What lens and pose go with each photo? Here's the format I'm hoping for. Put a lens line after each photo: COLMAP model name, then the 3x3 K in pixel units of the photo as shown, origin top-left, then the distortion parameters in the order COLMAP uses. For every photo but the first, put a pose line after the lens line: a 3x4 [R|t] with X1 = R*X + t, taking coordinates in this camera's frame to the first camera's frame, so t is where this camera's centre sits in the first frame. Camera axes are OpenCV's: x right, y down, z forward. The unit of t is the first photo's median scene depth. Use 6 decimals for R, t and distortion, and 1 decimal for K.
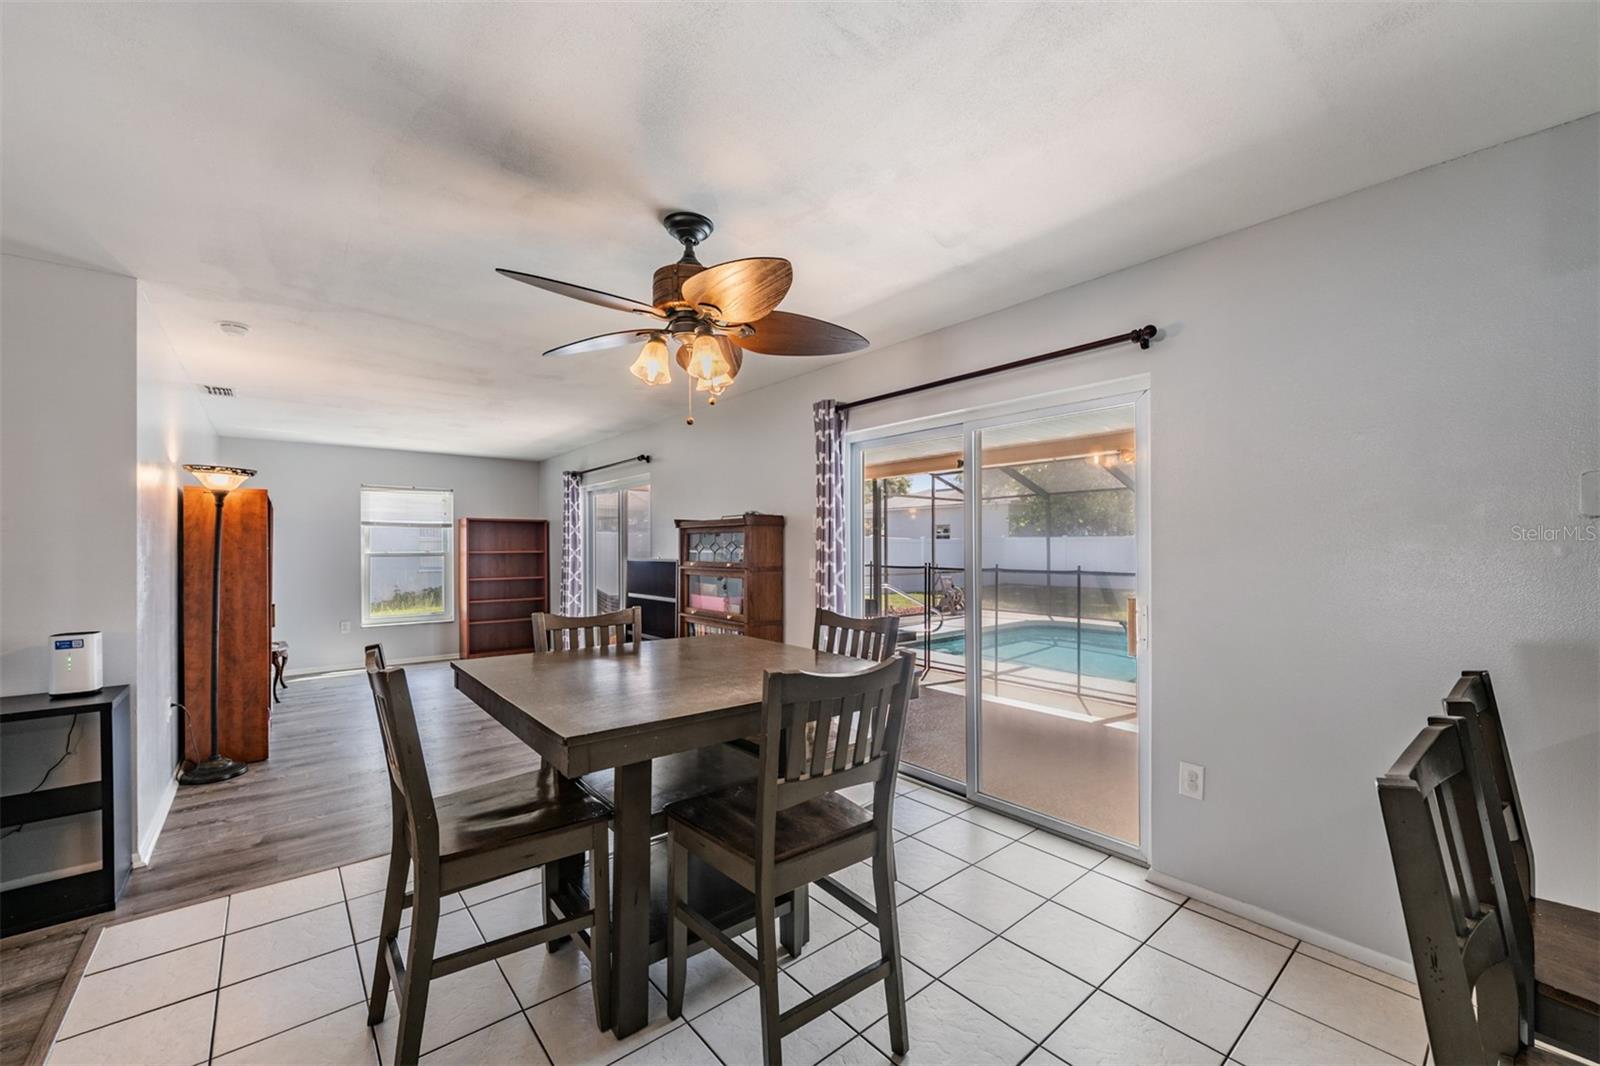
lens RADIAL K [[628.6, 0, 802.1], [0, 628.6, 546.9], [0, 0, 1]] dist [-0.001850, -0.000654]
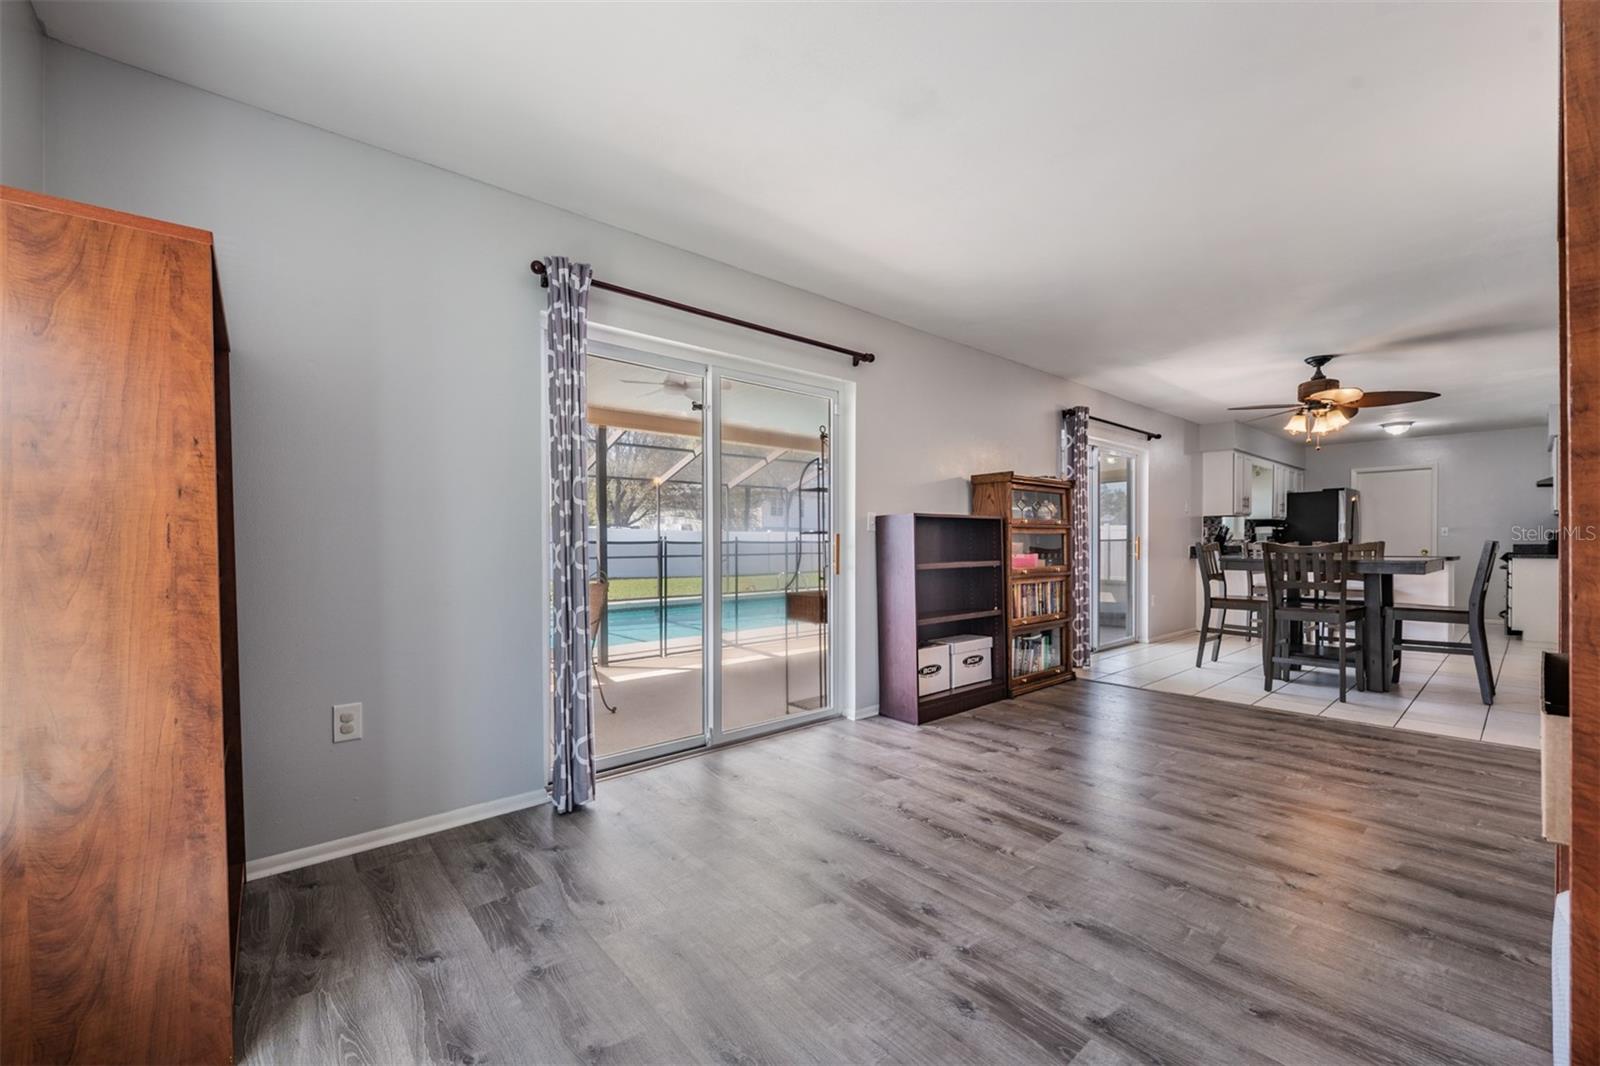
lens RADIAL K [[631.1, 0, 798.8], [0, 631.1, 549.7], [0, 0, 1]] dist [-0.001505, -0.000315]
pose [[-0.005572, -0.008897, 0.999945, -1.362990], [0.002226, 0.999958, 0.008909, 0.073424], [-0.999982, 0.002276, -0.005552, 1.625182]]
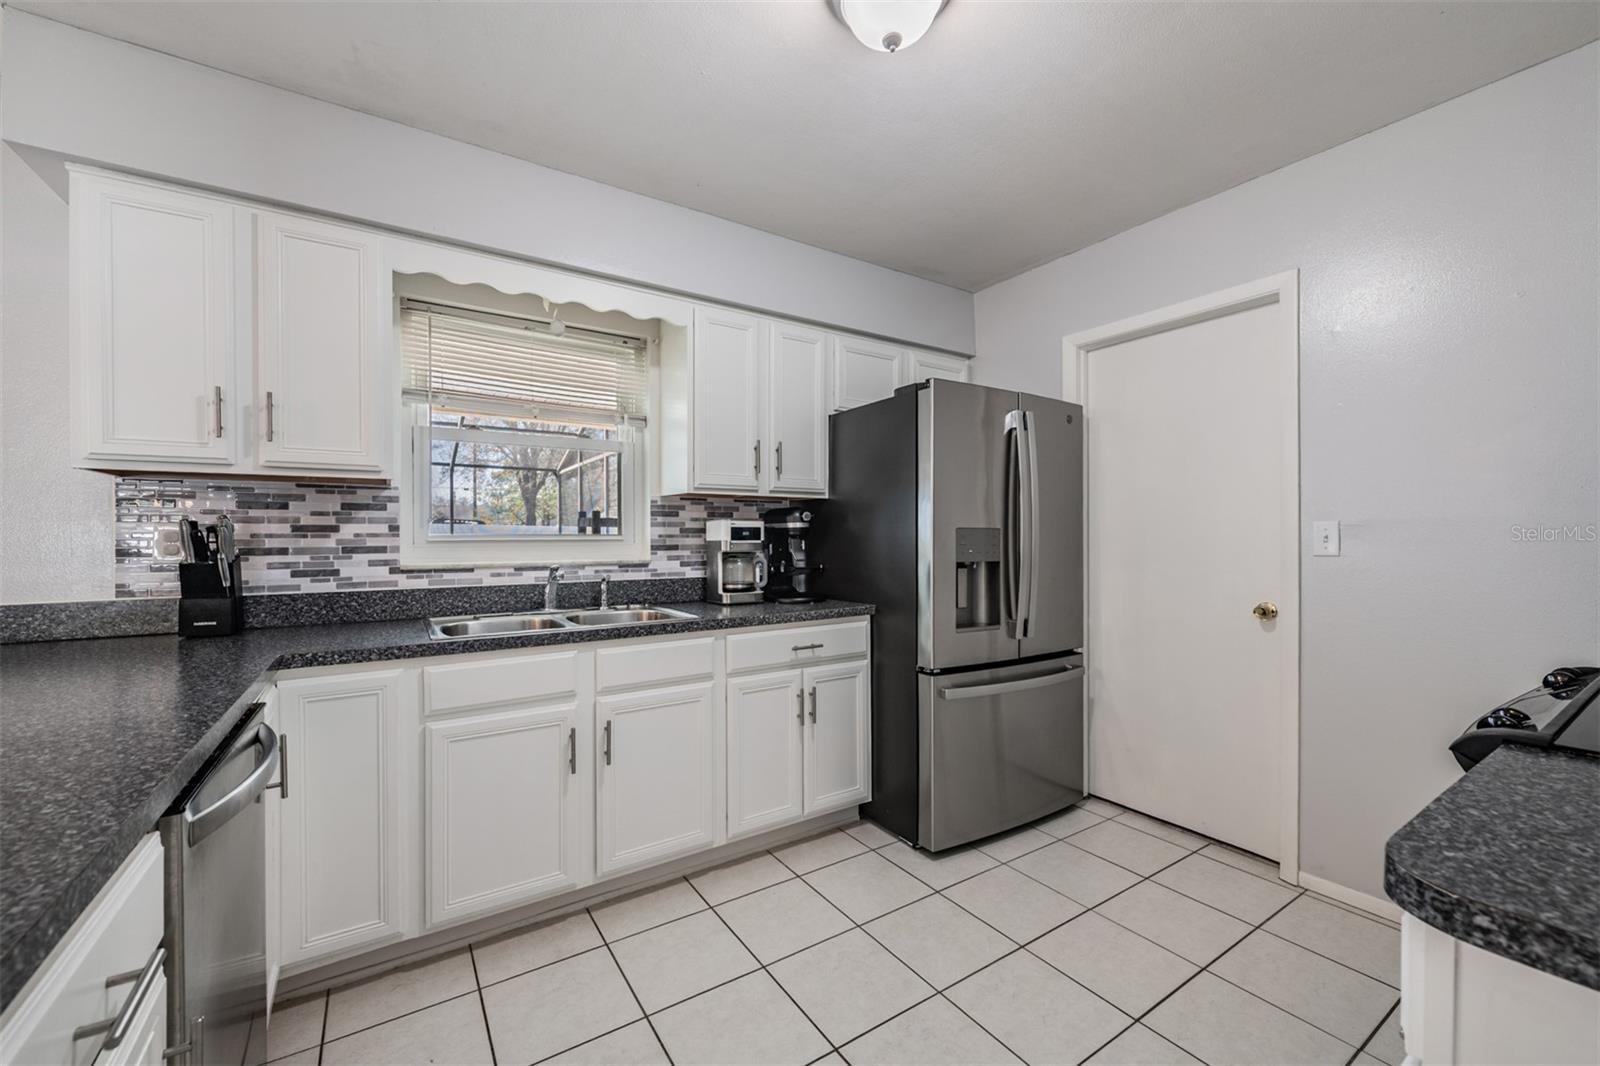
lens RADIAL K [[630.6, 0, 797.6], [0, 630.6, 537.4], [0, 0, 1]] dist [-0.000592, -0.000328]
pose [[0.123291, 0.001975, 0.992369, 0.223289], [0.001696, 0.999996, -0.002201, 0.034785], [-0.992369, 0.001954, 0.123287, -0.256232]]
